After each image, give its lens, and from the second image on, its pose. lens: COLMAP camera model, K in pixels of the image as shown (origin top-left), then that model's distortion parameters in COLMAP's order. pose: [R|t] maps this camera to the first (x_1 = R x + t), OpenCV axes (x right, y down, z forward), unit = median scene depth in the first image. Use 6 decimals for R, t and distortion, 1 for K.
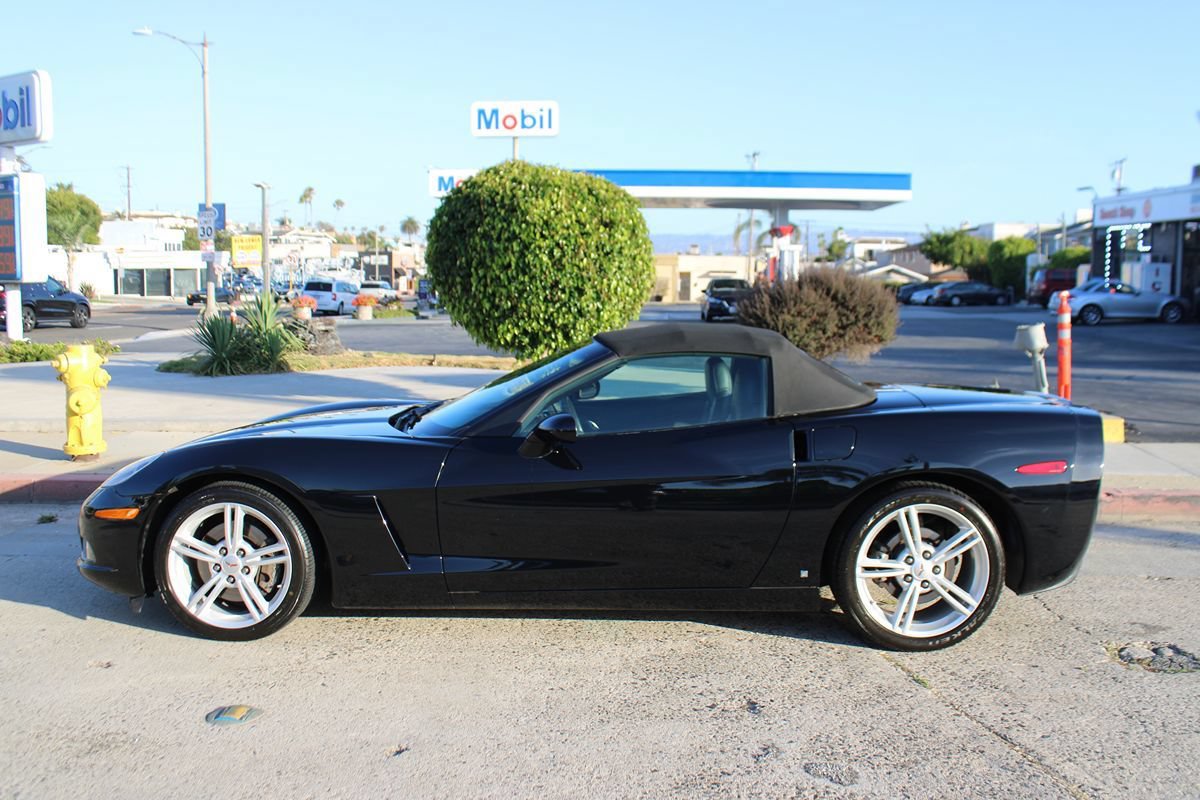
lens RADIAL K [[1093.1, 0, 600.0], [0, 1093.1, 400.0], [0, 0, 1]] dist [-0.190913, 0.209204]
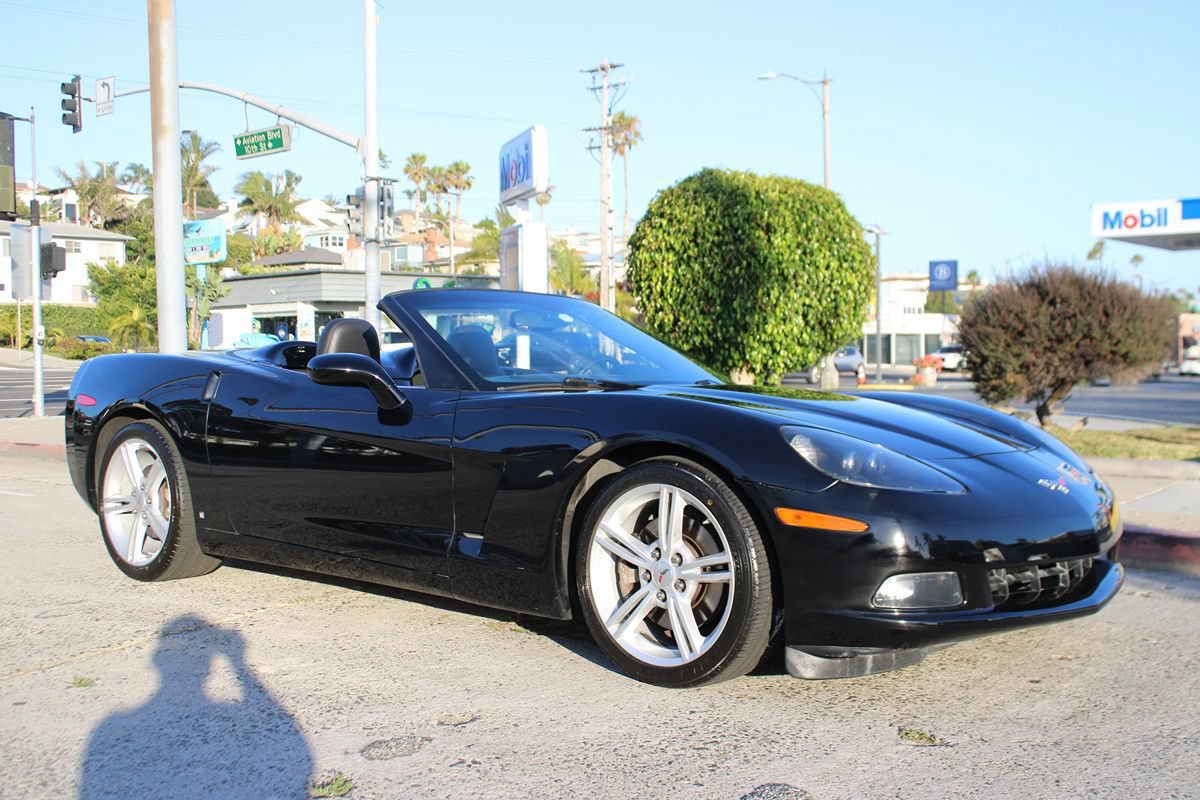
lens RADIAL K [[1294.7, 0, 618.6], [0, 1294.7, 394.7], [0, 0, 1]] dist [-0.147161, 0.177858]
pose [[0.800604, 0.011712, -0.599079, 0.370122], [-0.059519, 0.996419, -0.060061, 0.033499], [0.596230, 0.083741, 0.798434, 0.045030]]
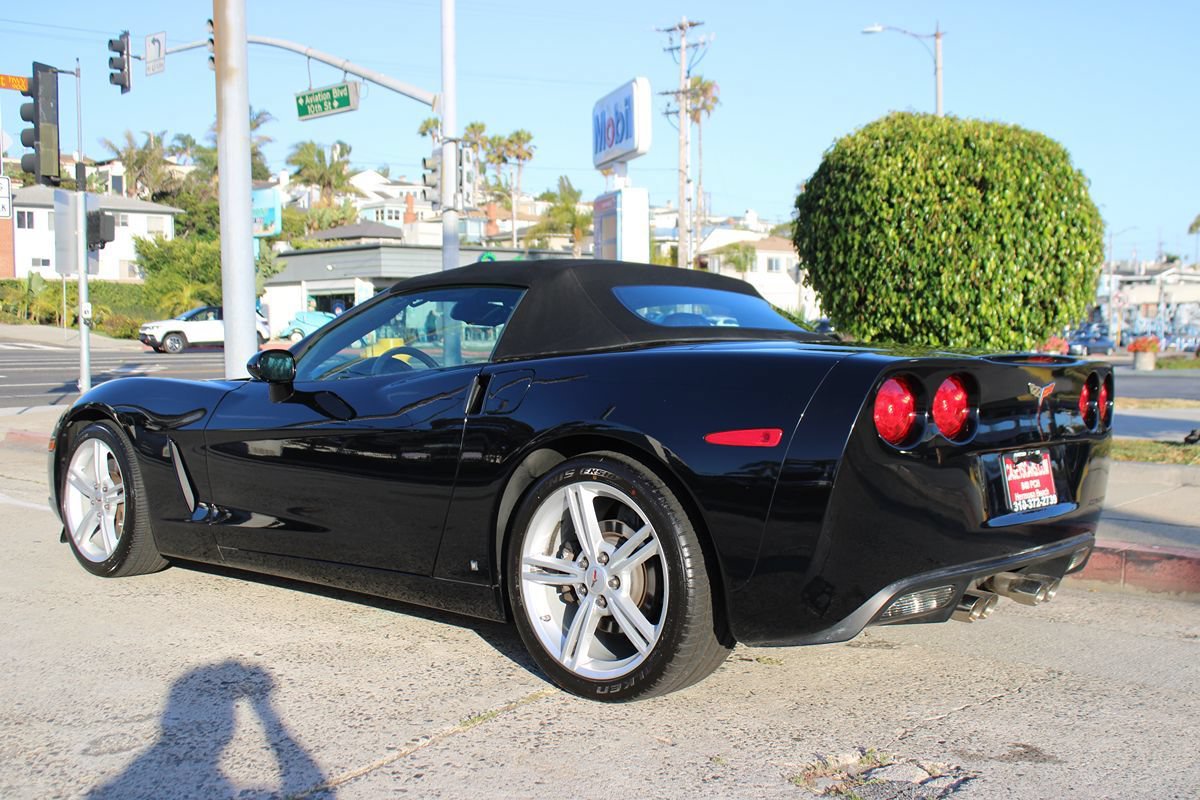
lens RADIAL K [[1348.0, 0, 600.0], [0, 1348.0, 400.0], [0, 0, 1]] dist [-0.099572, 0.034114]
pose [[0.763131, 0.026526, -0.645699, 0.262126], [-0.067002, 0.997020, -0.038229, 0.023439], [0.642761, 0.072437, 0.762634, 0.102836]]
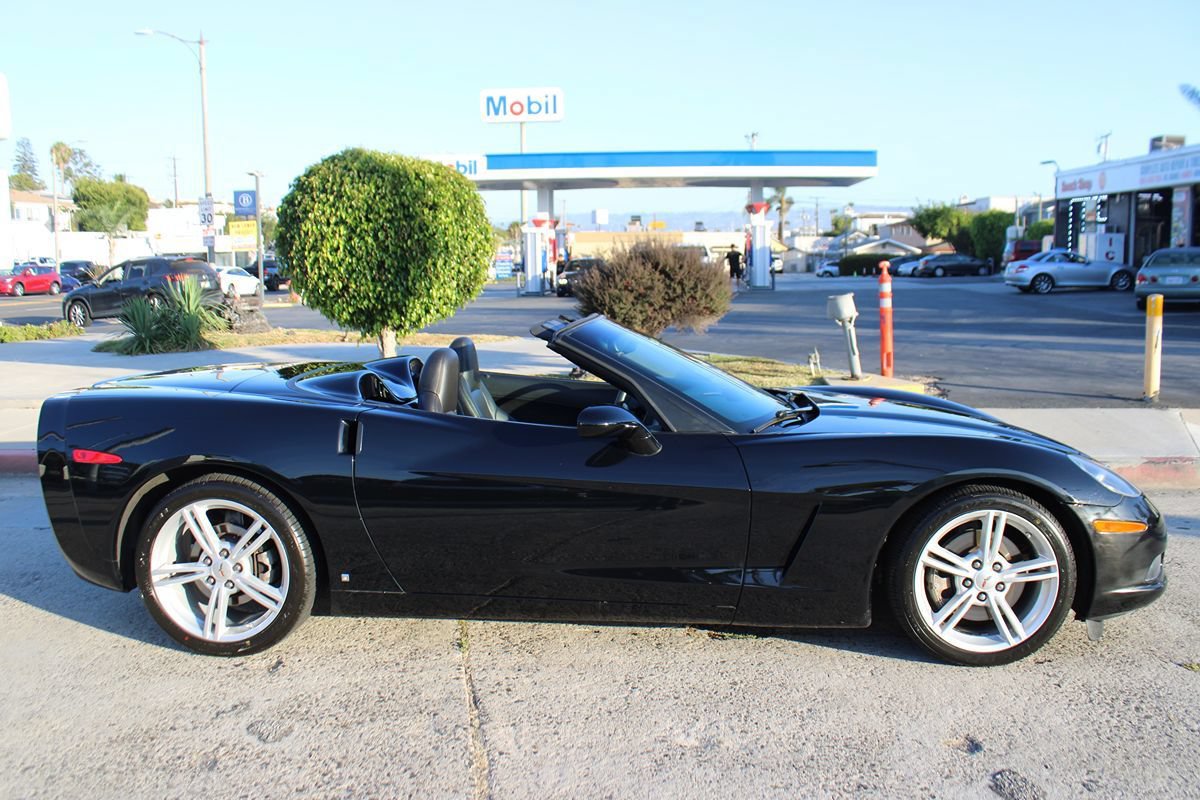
lens RADIAL K [[1032.5, 0, 600.0], [0, 1032.5, 400.0], [0, 0, 1]] dist [-0.206405, 0.244522]
pose [[0.999435, -0.010779, -0.031849, 0.131790], [0.011704, 0.999510, 0.029026, -0.000644], [0.031520, -0.029382, 0.999071, 0.007306]]
